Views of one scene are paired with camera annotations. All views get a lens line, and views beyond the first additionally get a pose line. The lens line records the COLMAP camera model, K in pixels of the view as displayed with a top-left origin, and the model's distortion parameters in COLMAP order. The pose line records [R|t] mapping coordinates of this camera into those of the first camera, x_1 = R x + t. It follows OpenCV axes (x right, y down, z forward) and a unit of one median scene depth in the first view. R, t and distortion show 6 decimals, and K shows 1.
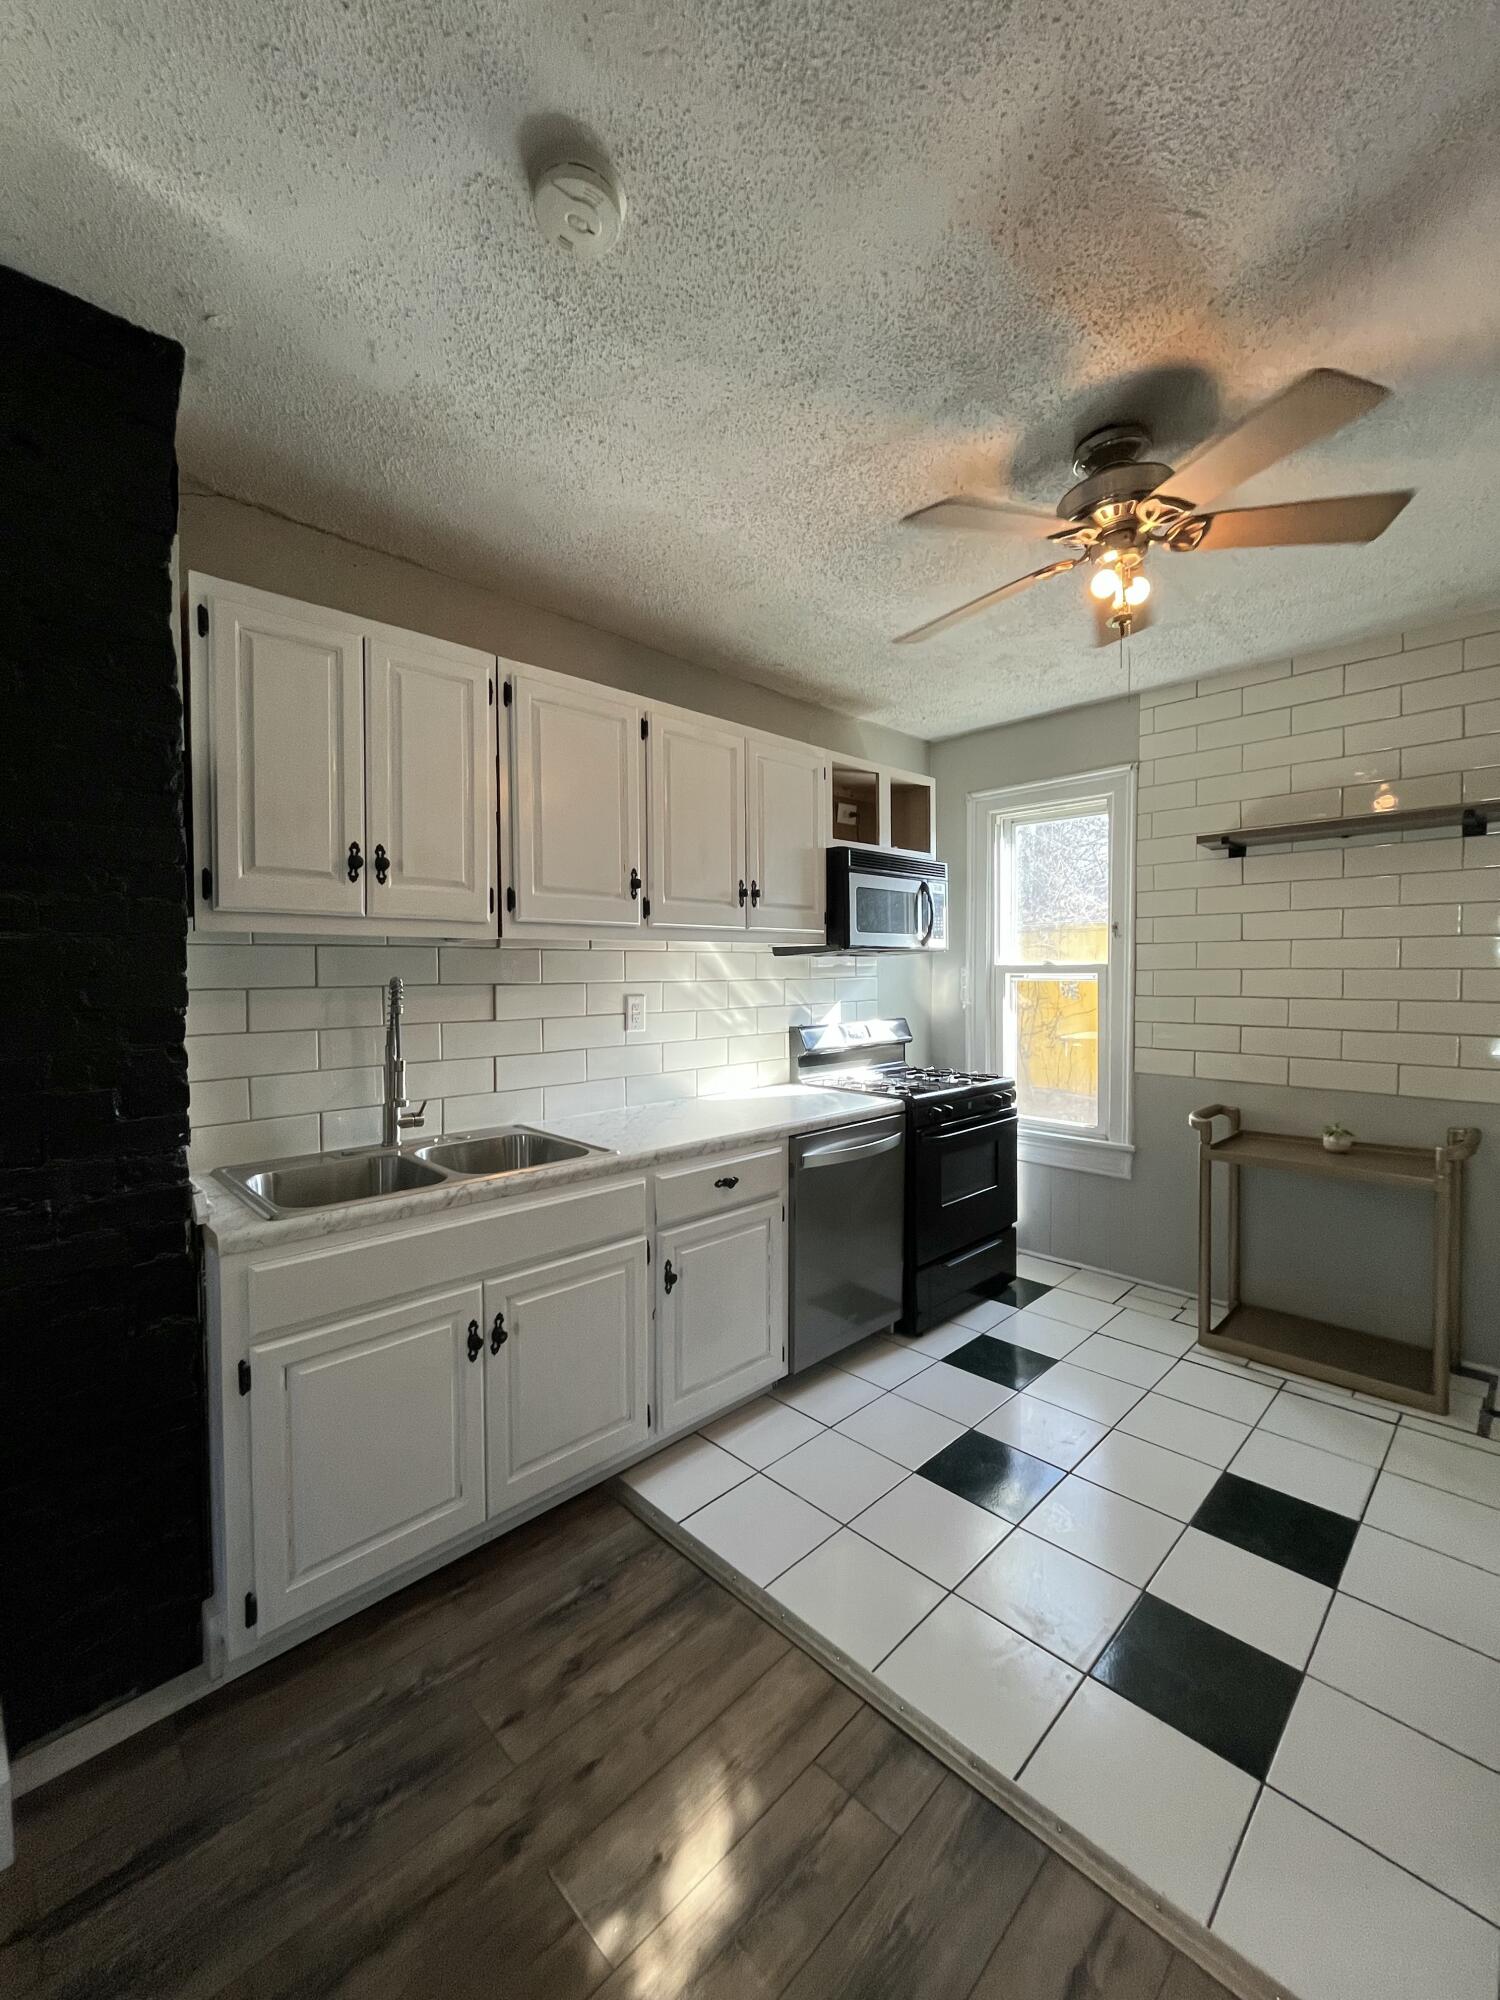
lens RADIAL K [[807.8, 0, 749.6], [0, 807.8, 991.1], [0, 0, 1]] dist [-0.003194, -0.000182]
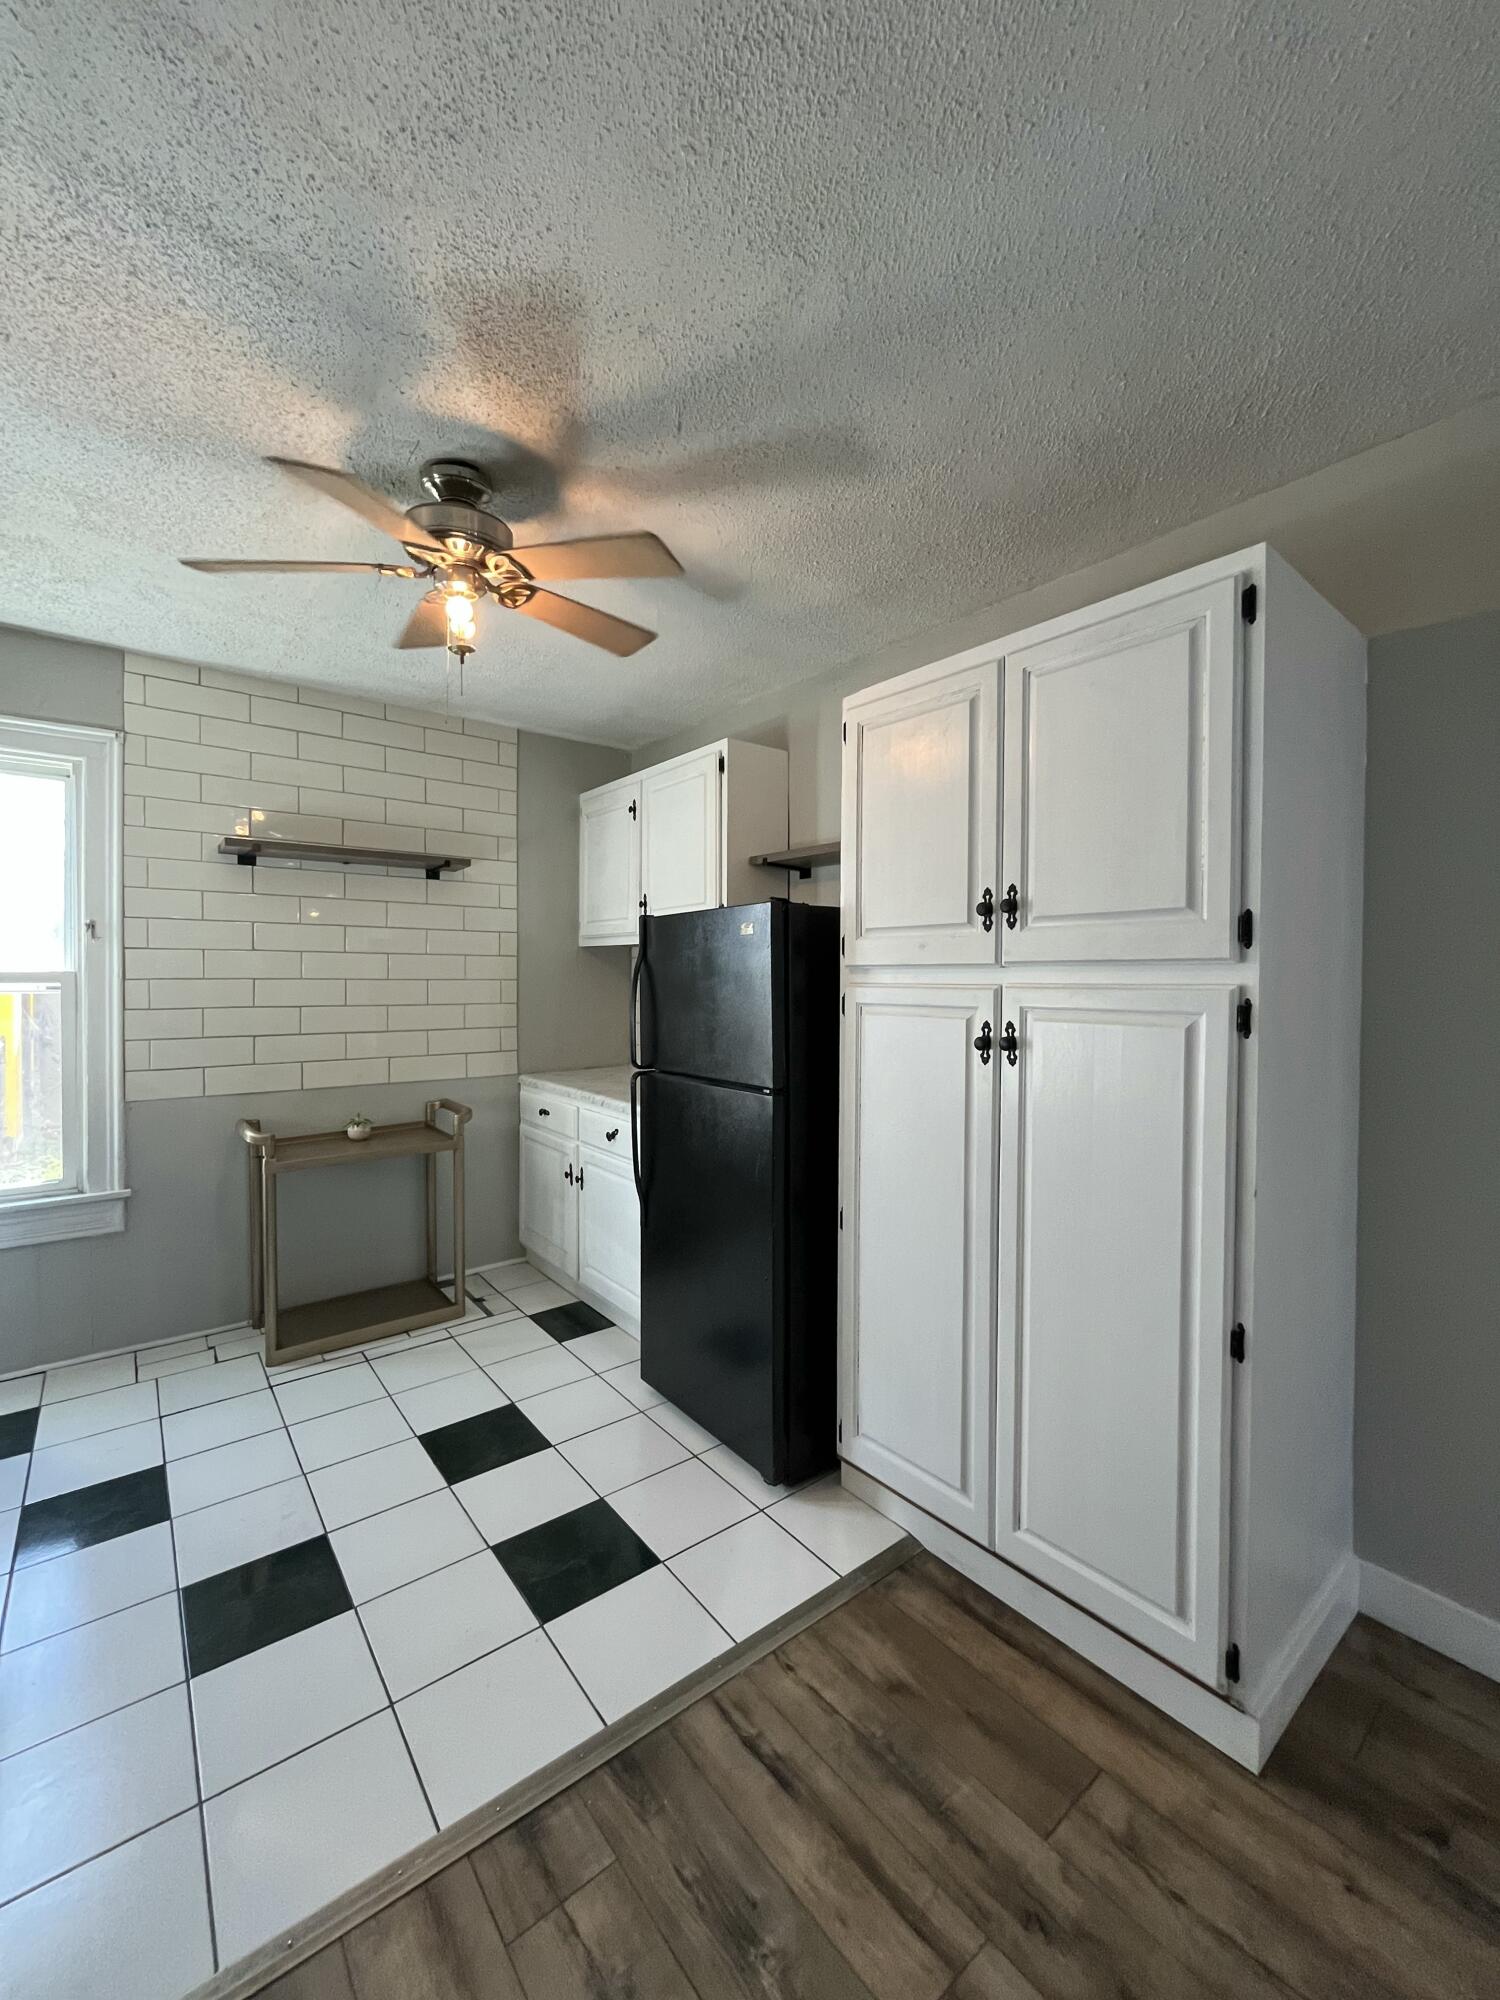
lens RADIAL K [[807.8, 0, 750.5], [0, 807.8, 991.3], [0, 0, 1]] dist [-0.003194, -0.000182]
pose [[0.110705, -0.011016, 0.993792, -0.474028], [0.024142, 0.999673, 0.008392, -0.008601], [-0.993560, 0.023063, 0.110935, 0.440167]]
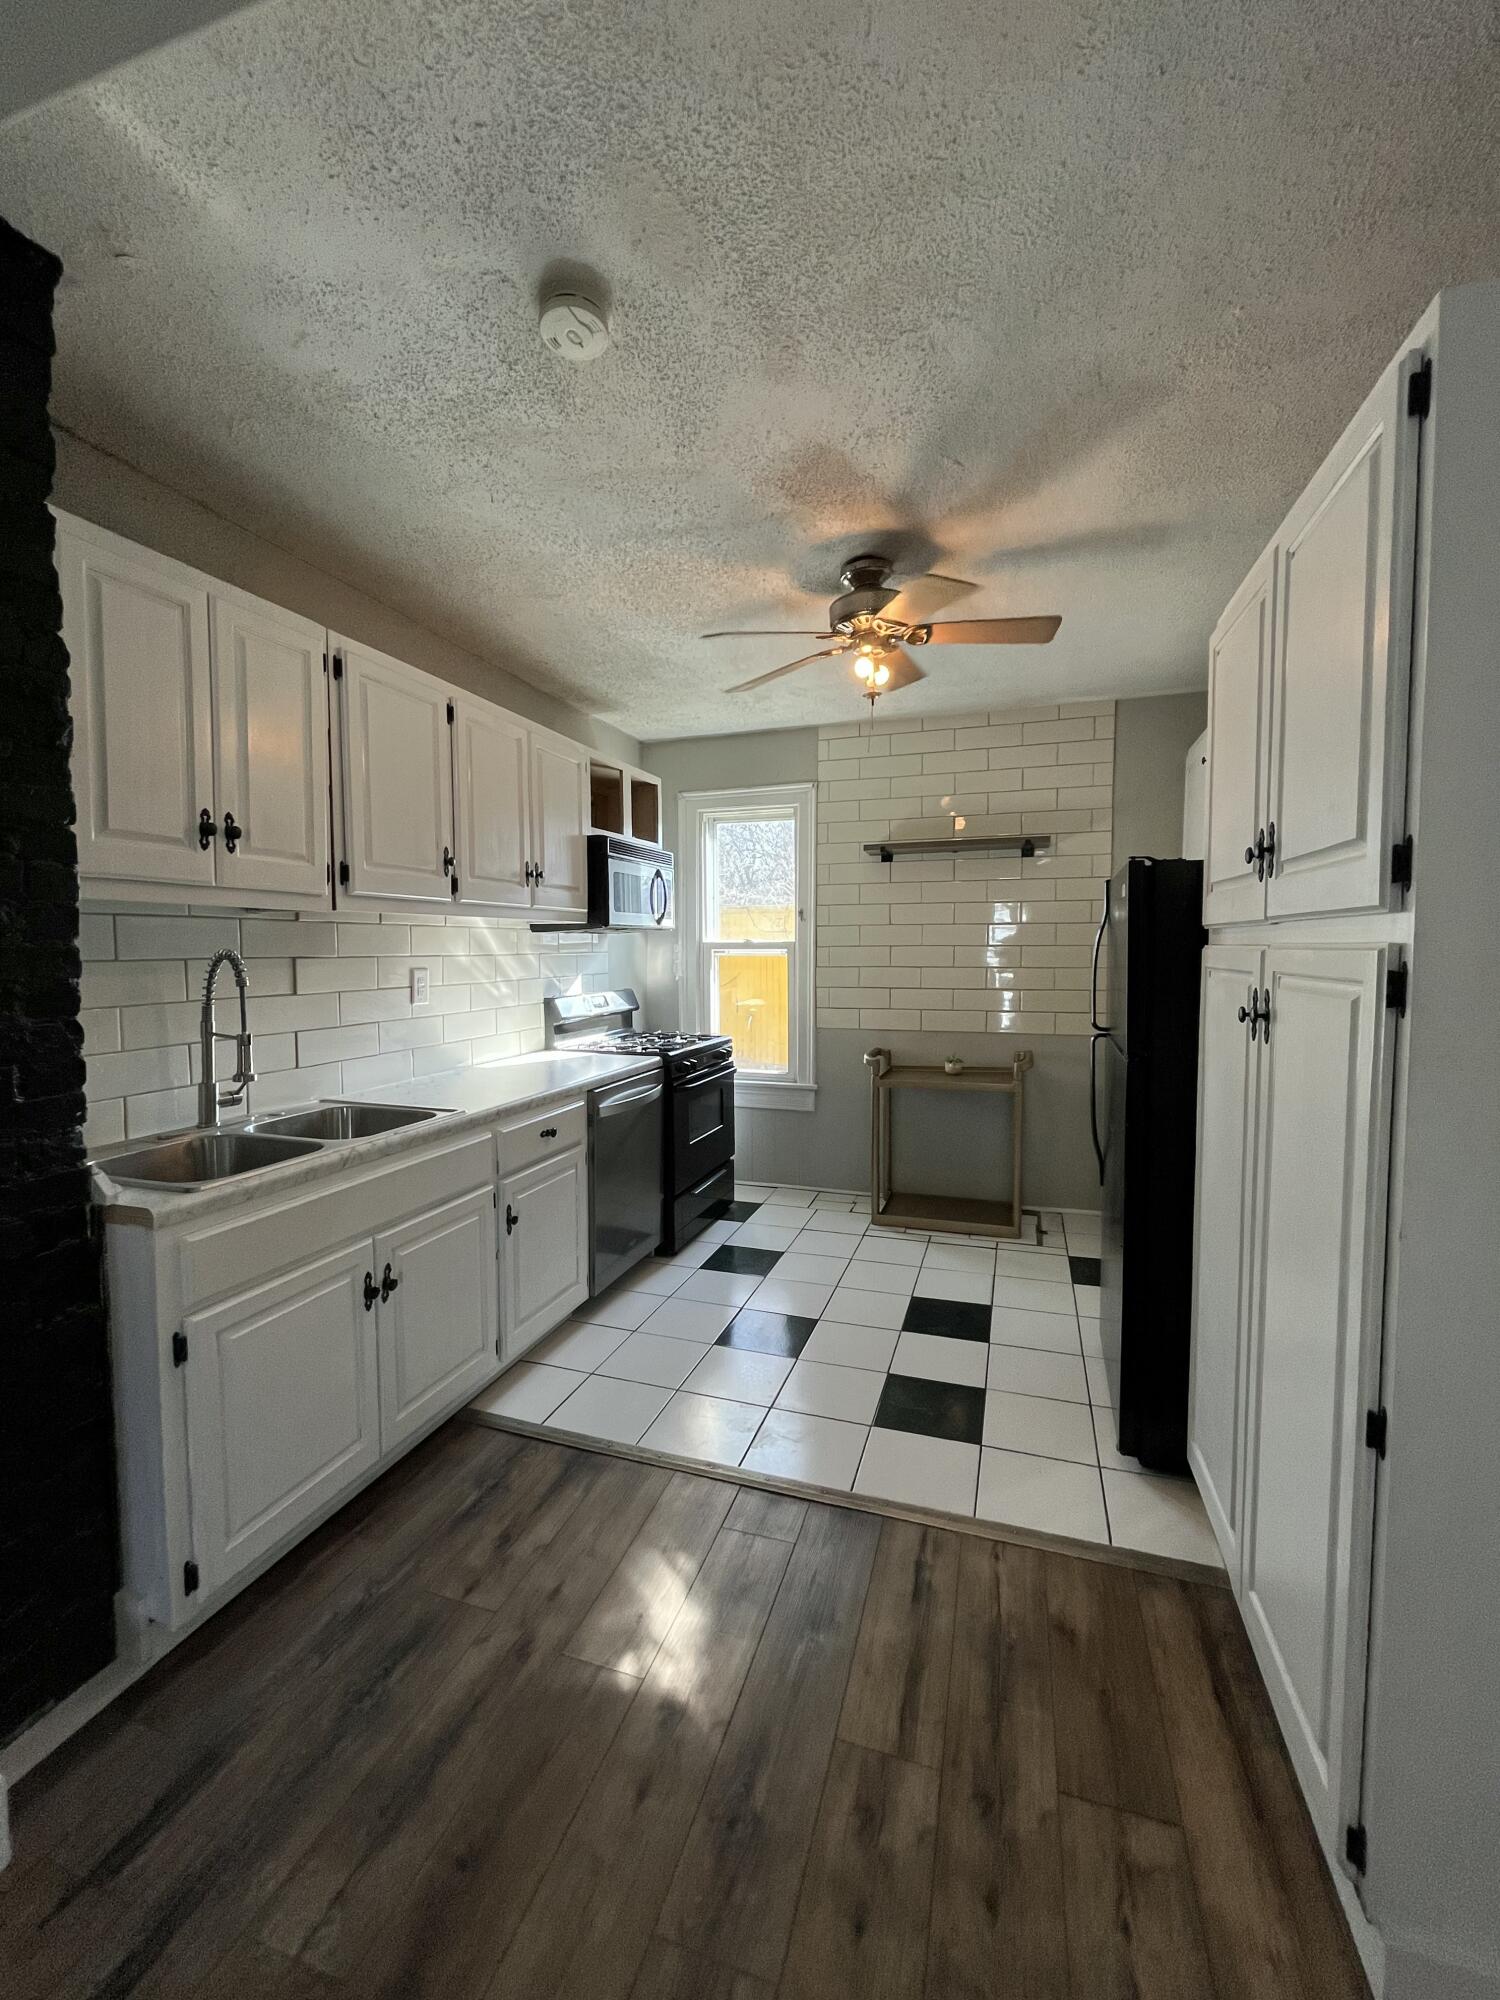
lens RADIAL K [[807.8, 0, 749.2], [0, 807.8, 991.7], [0, 0, 1]] dist [-0.003194, -0.000182]
pose [[0.891908, -0.022717, 0.451645, -0.322022], [0.011075, 0.999535, 0.028403, 0.012826], [-0.452080, -0.020331, 0.891745, -0.144573]]
